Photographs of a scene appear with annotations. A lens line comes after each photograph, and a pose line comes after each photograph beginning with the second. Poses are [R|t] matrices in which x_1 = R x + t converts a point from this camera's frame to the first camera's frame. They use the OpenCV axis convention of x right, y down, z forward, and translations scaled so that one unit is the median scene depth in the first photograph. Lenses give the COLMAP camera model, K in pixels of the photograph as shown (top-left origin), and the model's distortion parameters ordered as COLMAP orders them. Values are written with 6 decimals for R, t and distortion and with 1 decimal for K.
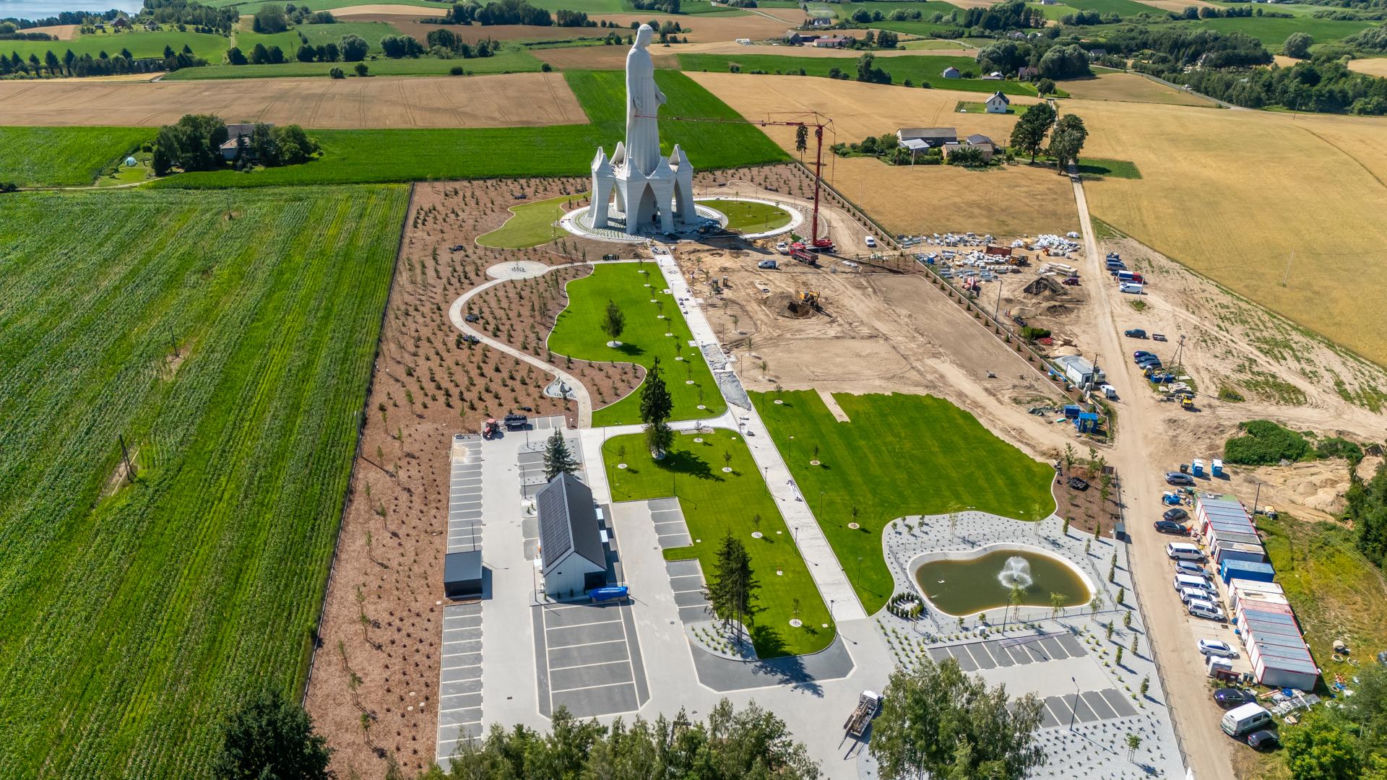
lens RADIAL K [[1021.7, 0, 693.5], [0, 1021.7, 390.0], [0, 0, 1]] dist [0.081158, -0.083930]
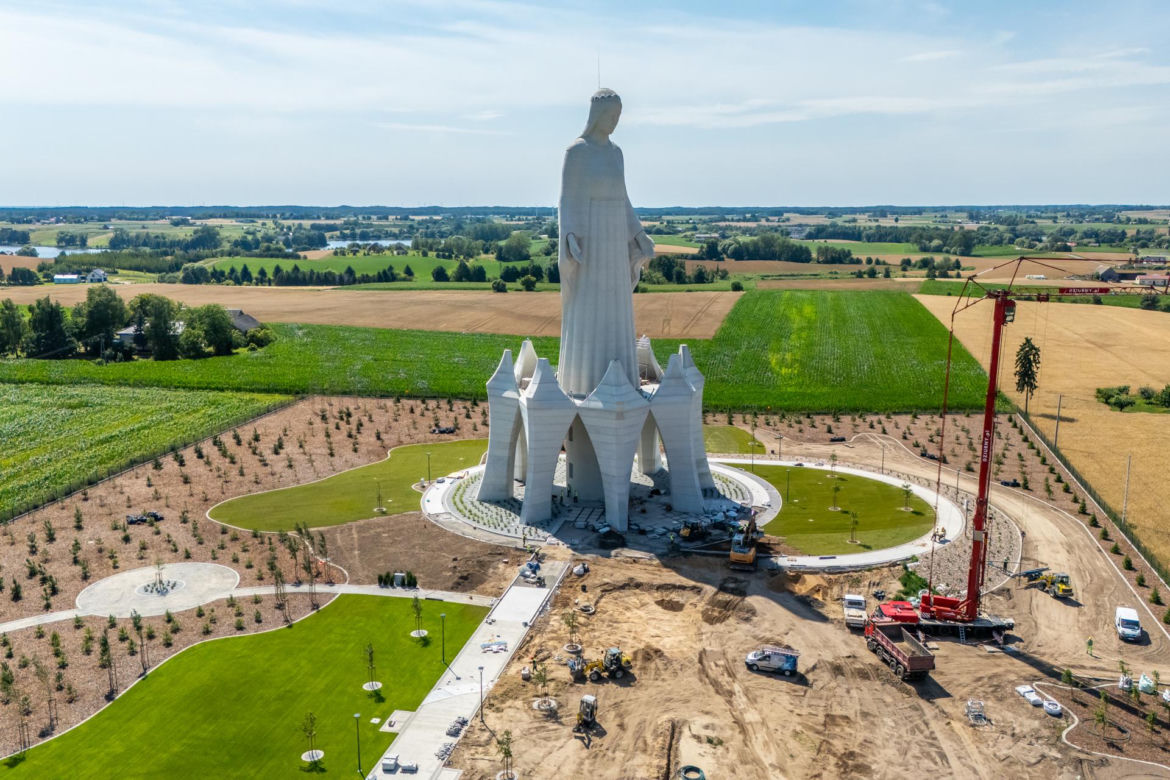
lens RADIAL K [[1018.5, 0, 616.4], [0, 1018.5, 389.0], [0, 0, 1]] dist [0.089949, -0.114081]
pose [[0.928897, 0.064507, -0.364677, 0.154878], [-0.150433, 0.965537, -0.212388, -0.140321], [0.338408, 0.252146, 0.906588, 0.695051]]
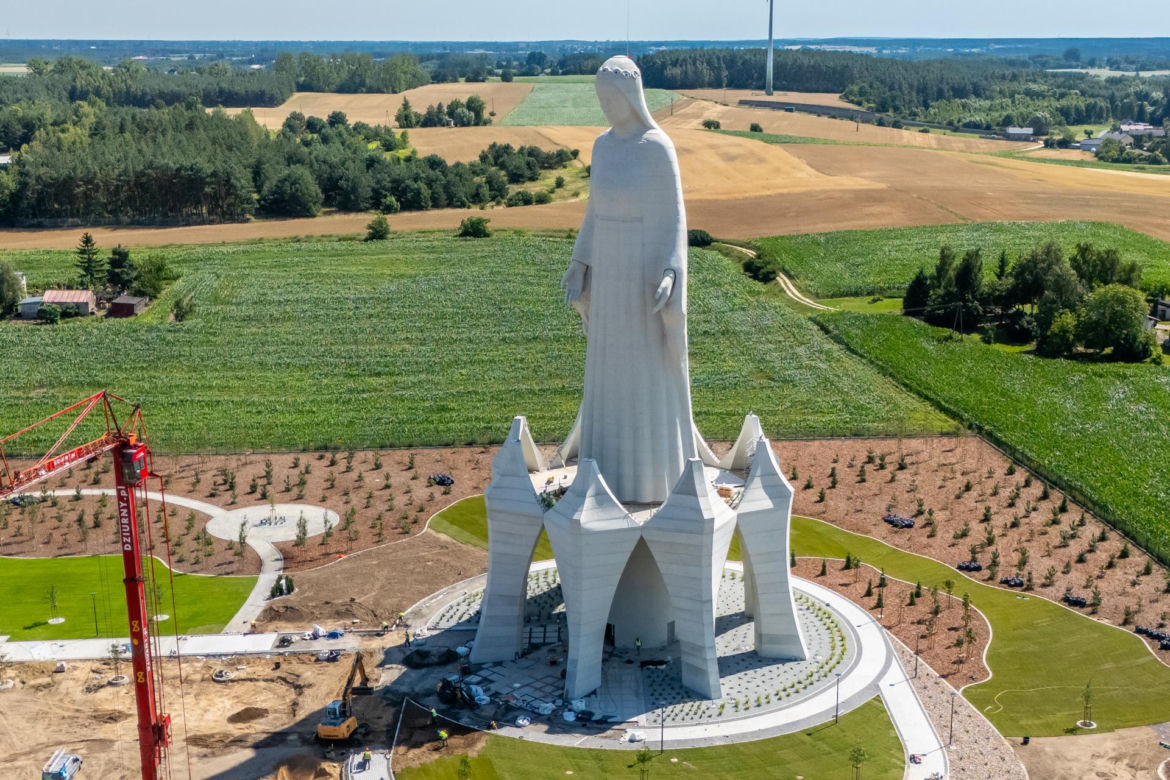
lens RADIAL K [[1571.6, 0, 610.7], [0, 1571.6, 463.7], [0, 0, 1]] dist [0.143766, -0.318644]
pose [[-0.173894, 0.257219, -0.950578, 0.511610], [-0.400830, 0.863218, 0.306905, -0.447737], [0.899498, 0.434389, -0.047008, 1.219730]]
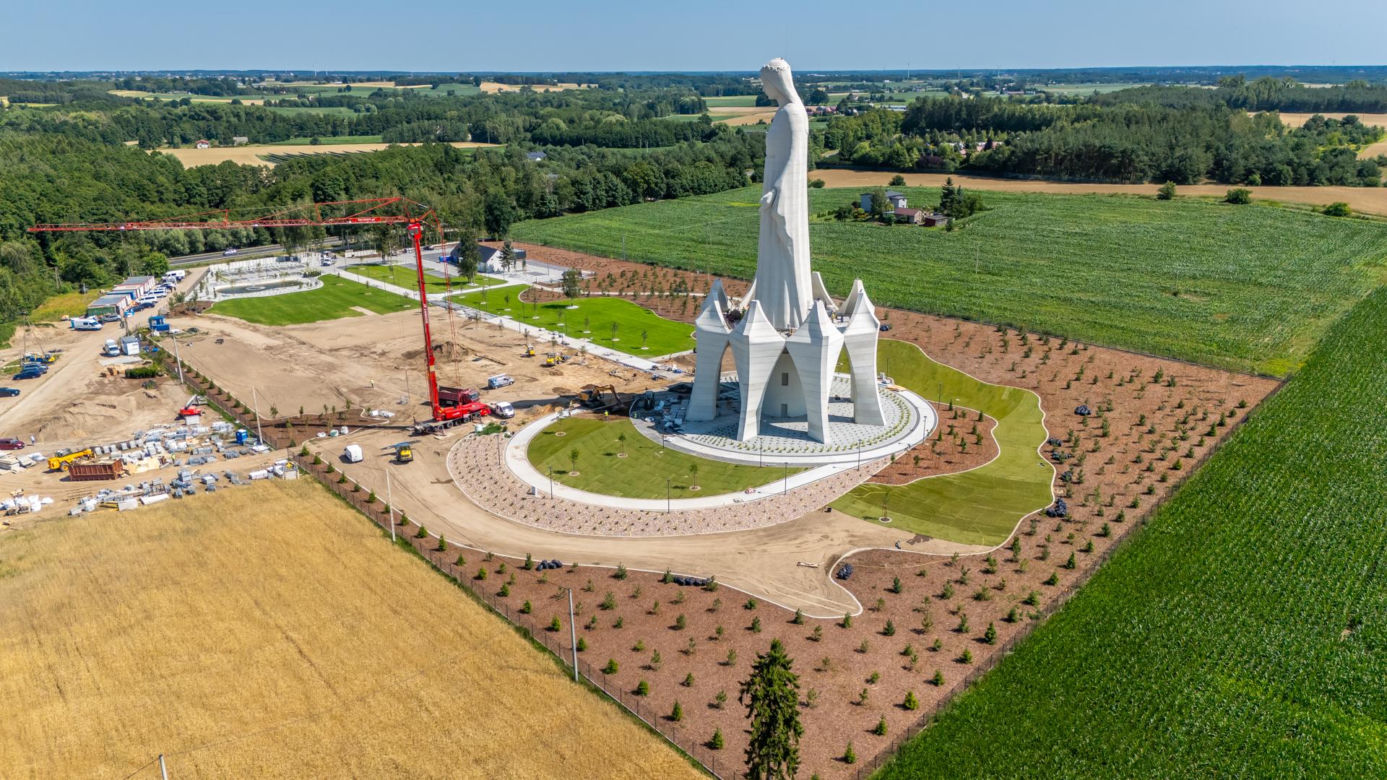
lens RADIAL K [[1021.7, 0, 693.5], [0, 1021.7, 390.0], [0, 0, 1]] dist [0.081158, -0.083930]
pose [[-0.876510, 0.147635, -0.458185, 0.299315], [-0.192091, 0.765478, 0.614121, -0.617981], [0.441397, 0.626297, -0.642590, 1.629425]]
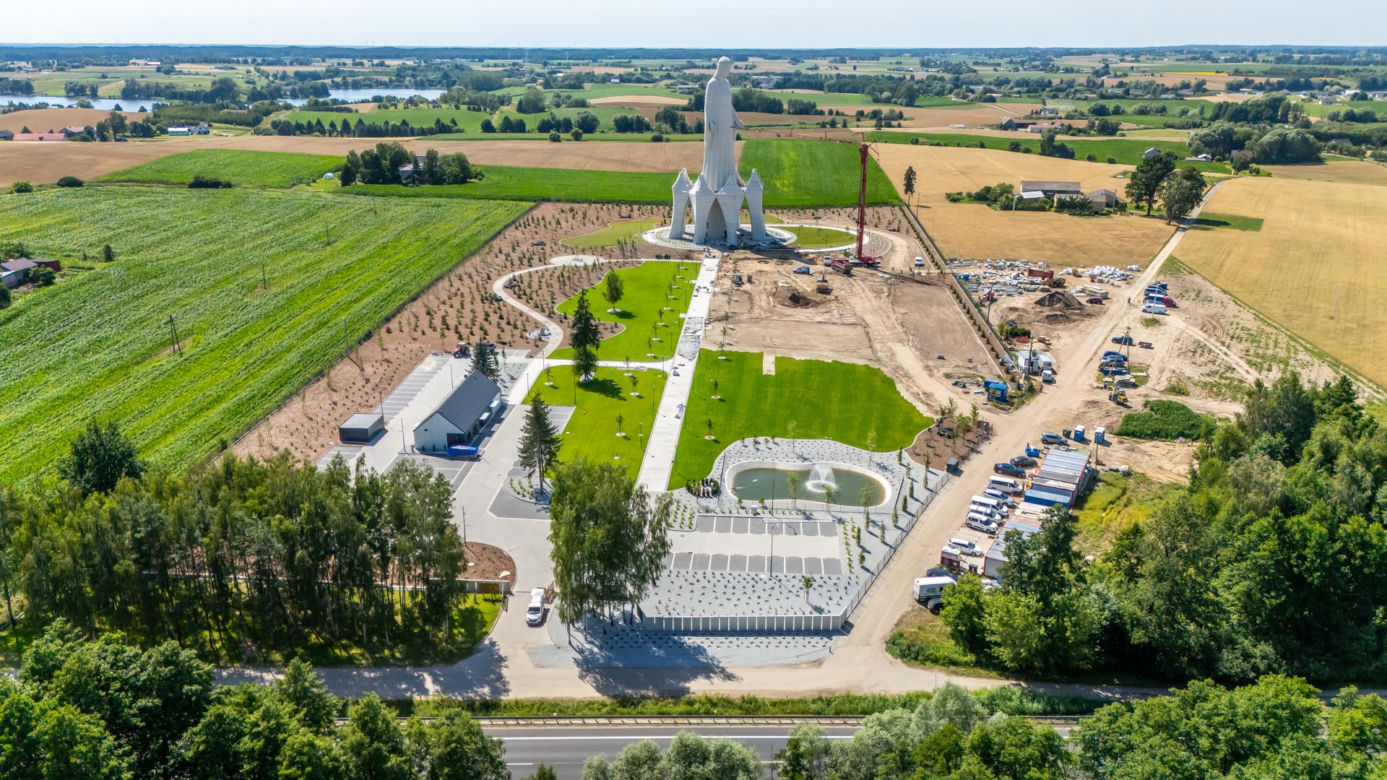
lens RADIAL K [[1021.7, 0, 693.5], [0, 1021.7, 390.0], [0, 0, 1]] dist [0.081158, -0.083930]
pose [[0.964827, 0.085315, -0.248658, 0.257586], [-0.109075, 0.990531, -0.083374, 0.110295], [0.239191, 0.107564, 0.964996, -0.046216]]
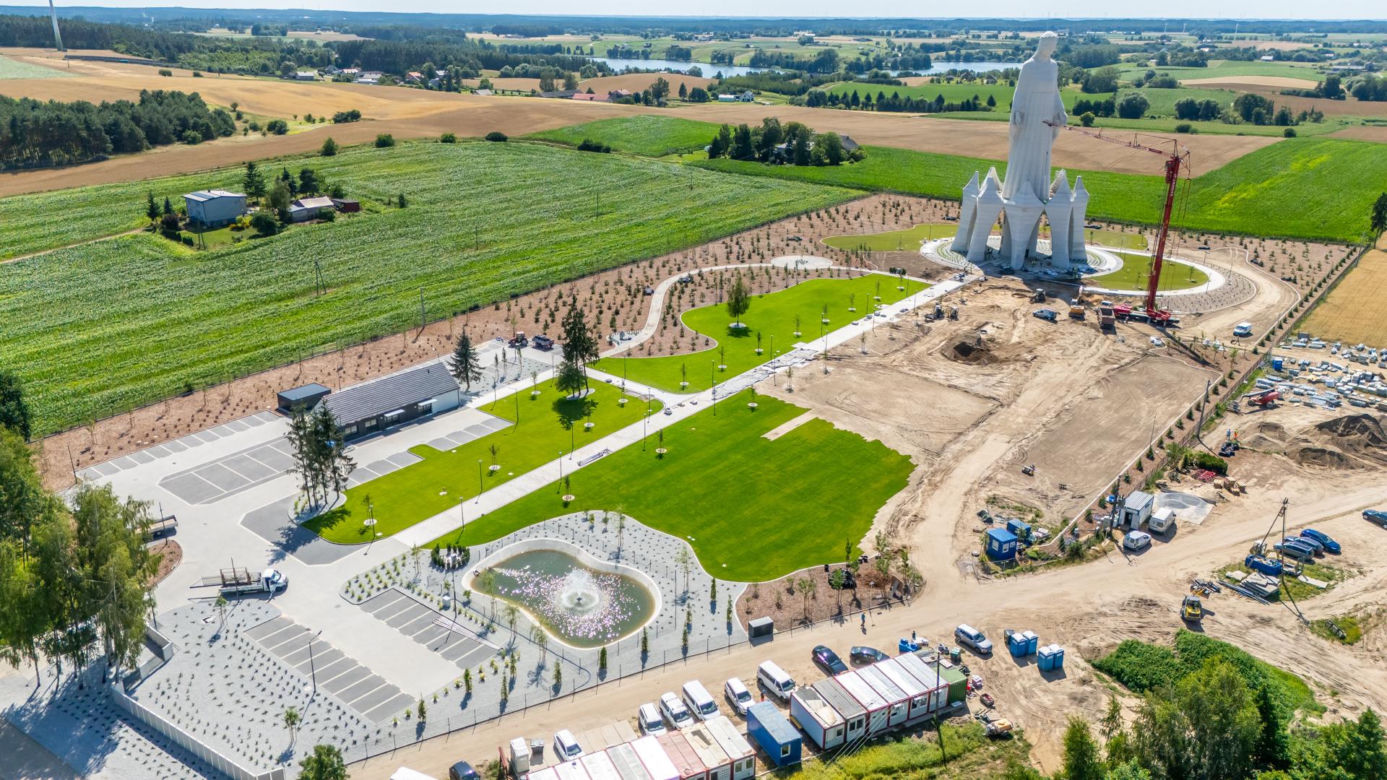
lens RADIAL K [[1021.7, 0, 693.5], [0, 1021.7, 390.0], [0, 0, 1]] dist [0.081158, -0.083930]
pose [[0.640998, 0.269899, -0.718523, 0.535083], [-0.322472, 0.944205, 0.066993, -0.033625], [0.696515, 0.188762, 0.692269, 0.273217]]
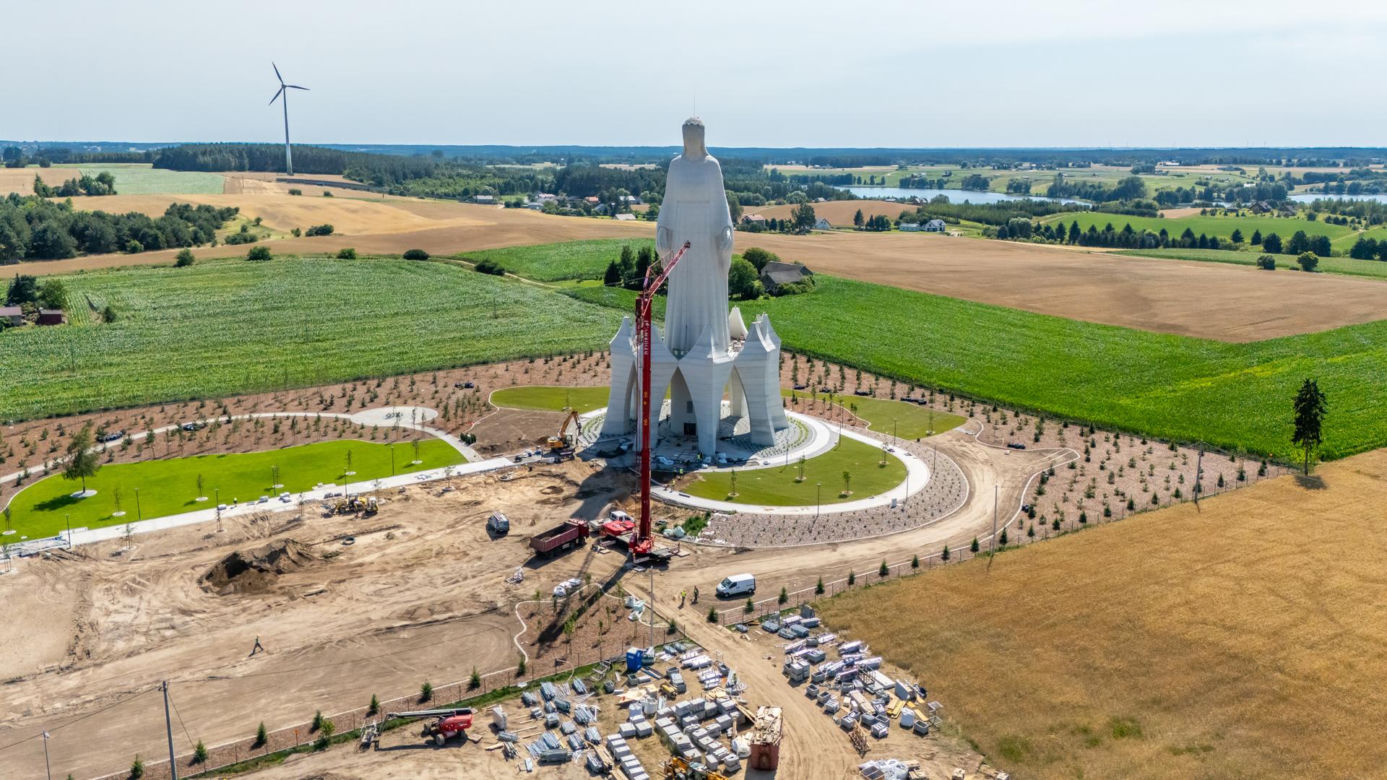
lens RADIAL K [[1112.6, 0, 693.3], [0, 1112.6, 363.2], [0, 0, 1]] dist [0.099516, -0.115892]
pose [[0.342173, 0.182245, -0.921794, 0.667020], [-0.387863, 0.920929, 0.038098, -0.278673], [0.855851, 0.344493, 0.385803, 0.902417]]
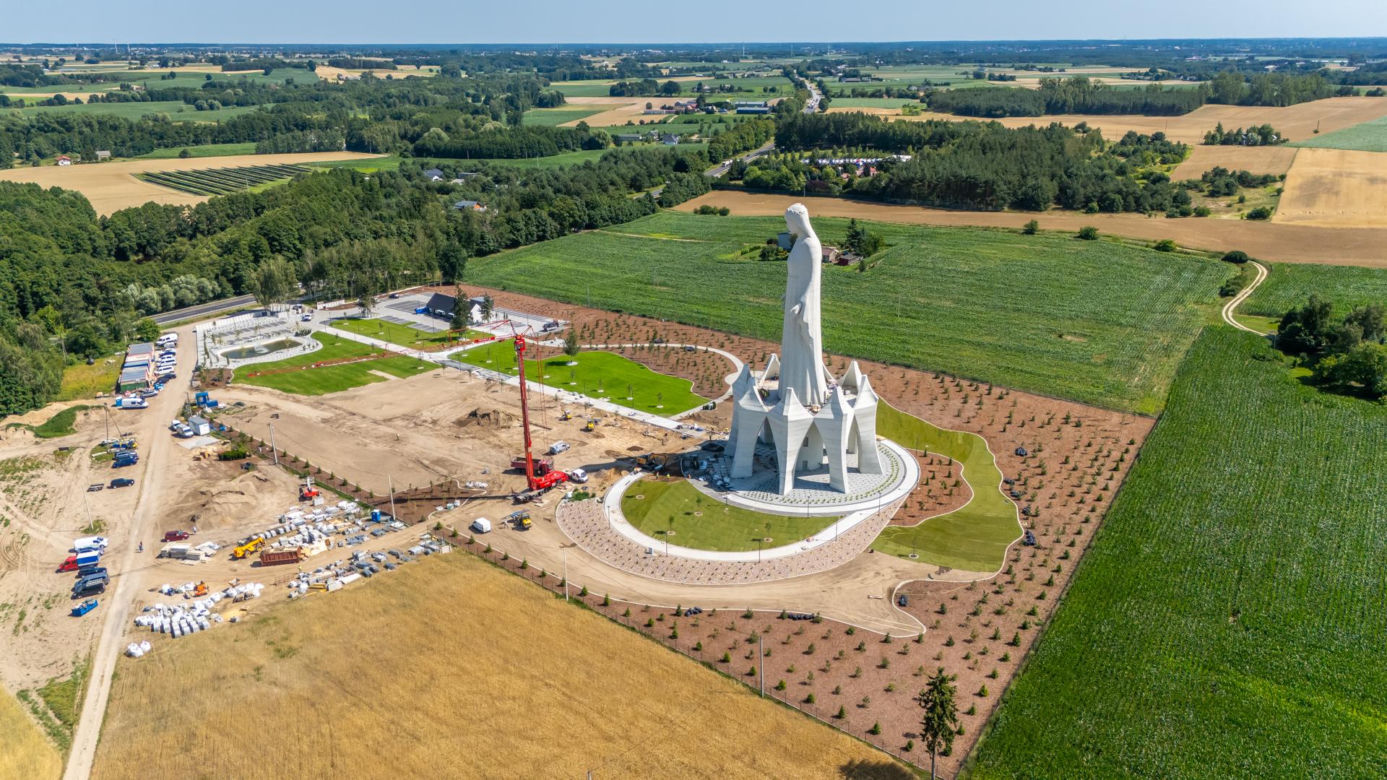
lens RADIAL K [[1021.7, 0, 693.5], [0, 1021.7, 390.0], [0, 0, 1]] dist [0.081158, -0.083930]
pose [[-0.790259, 0.202007, -0.578519, 0.501628], [-0.245624, 0.760509, 0.601078, -0.751539], [0.561391, 0.617105, -0.551381, 1.618811]]
